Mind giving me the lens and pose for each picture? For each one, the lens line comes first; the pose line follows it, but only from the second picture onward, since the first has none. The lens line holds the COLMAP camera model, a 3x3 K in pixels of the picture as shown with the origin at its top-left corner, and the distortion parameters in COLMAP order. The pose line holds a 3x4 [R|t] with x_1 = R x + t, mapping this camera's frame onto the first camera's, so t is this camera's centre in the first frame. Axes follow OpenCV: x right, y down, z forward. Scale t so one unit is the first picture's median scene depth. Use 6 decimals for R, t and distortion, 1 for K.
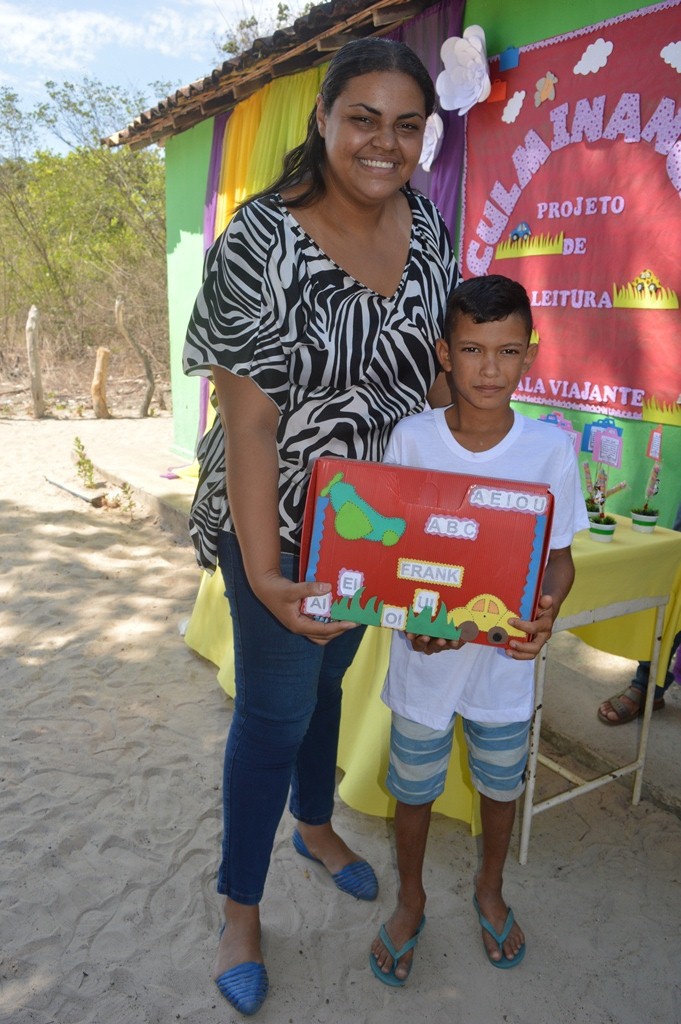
lens RADIAL K [[856.1, 0, 337.2], [0, 856.1, 527.2], [0, 0, 1]] dist [-0.078986, 0.007618]
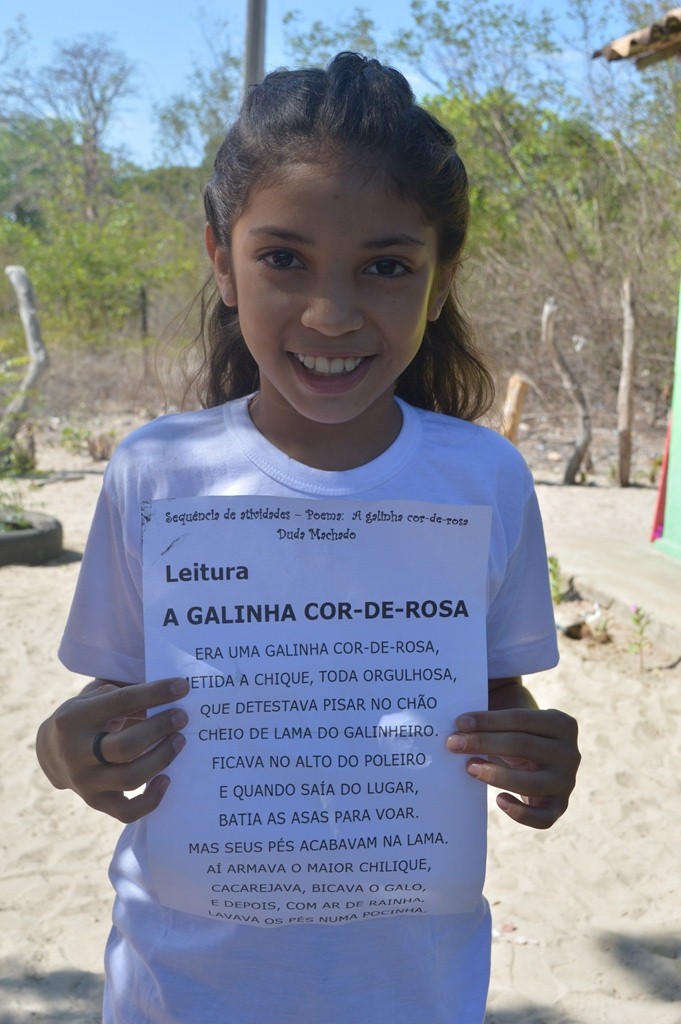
lens RADIAL K [[1225.0, 0, 341.6], [0, 1225.0, 514.8], [0, 0, 1]] dist [-0.024023, 0.000000]
pose [[0.948011, 0.064532, -0.311625, -0.298490], [-0.094122, 0.992272, -0.080851, -0.039152], [0.303999, 0.105978, 0.946759, 0.199245]]
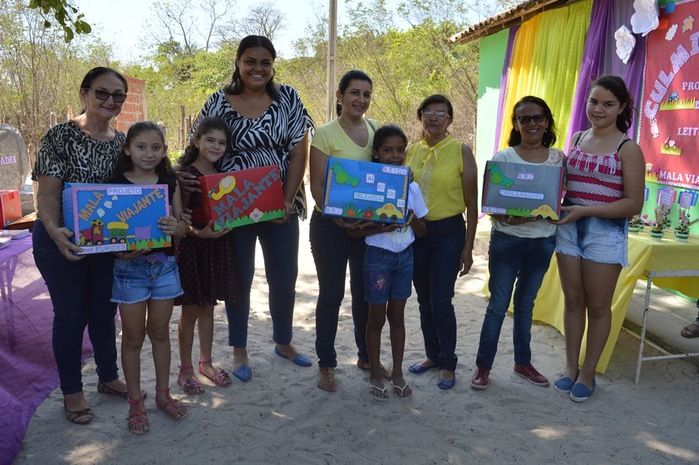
lens RADIAL K [[584.4, 0, 343.4], [0, 584.4, 232.1], [0, 0, 1]] dist [-0.078986, 0.007618]
pose [[0.924574, 0.058368, -0.376505, 0.027820], [-0.084247, 0.995054, -0.052624, 0.085728], [0.371571, 0.080374, 0.924919, -0.438966]]
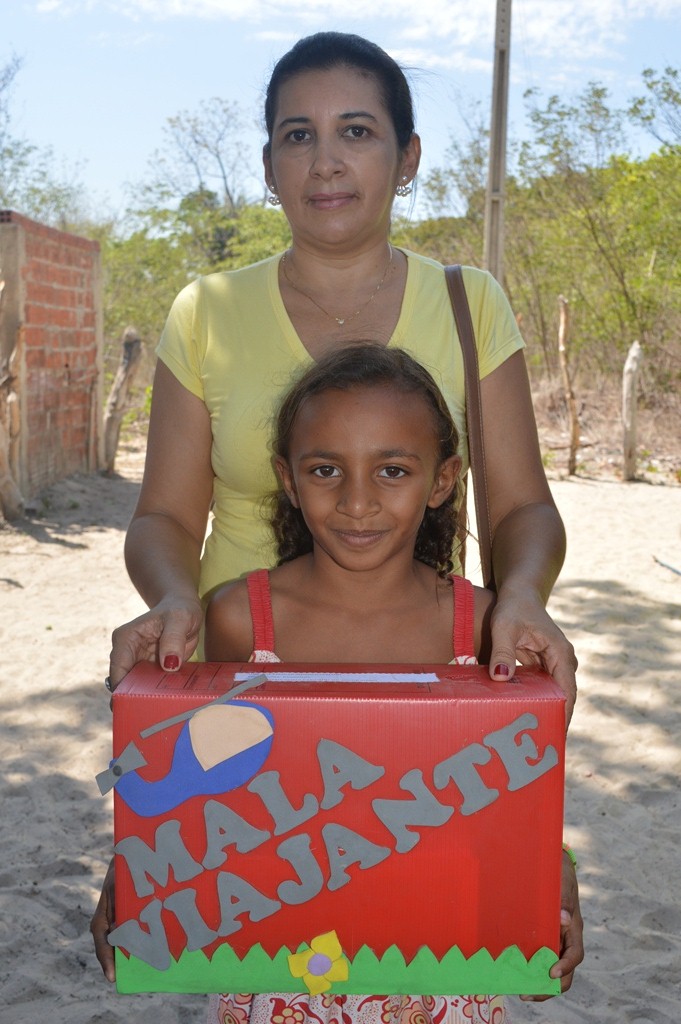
lens RADIAL K [[1090.8, 0, 336.2], [0, 1090.8, 502.2], [0, 0, 1]] dist [-0.037877, 0.000000]
pose [[0.850292, 0.065605, -0.522207, -0.135697], [-0.122170, 0.989702, -0.074589, 0.003960], [0.511936, 0.127220, 0.849551, -0.032466]]
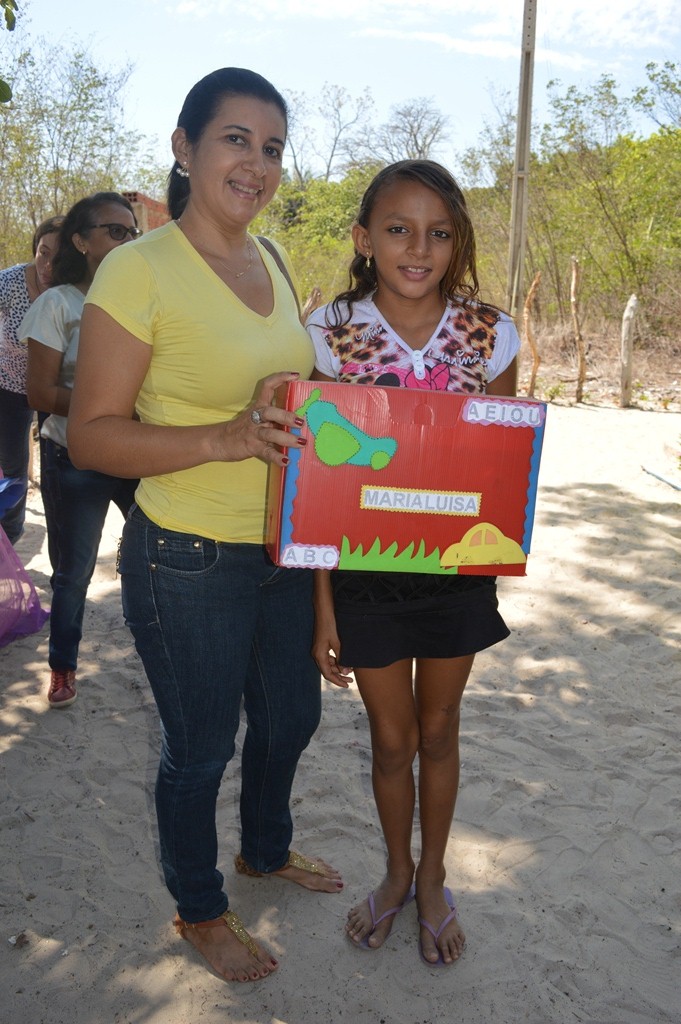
lens RADIAL K [[883.7, 0, 336.0], [0, 883.7, 512.7], [0, 0, 1]] dist [-0.059231, -0.010985]
pose [[0.820359, 0.123069, -0.558449, -0.106686], [-0.128642, 0.991253, 0.029475, 0.020378], [0.557192, 0.047660, 0.829015, -0.110690]]
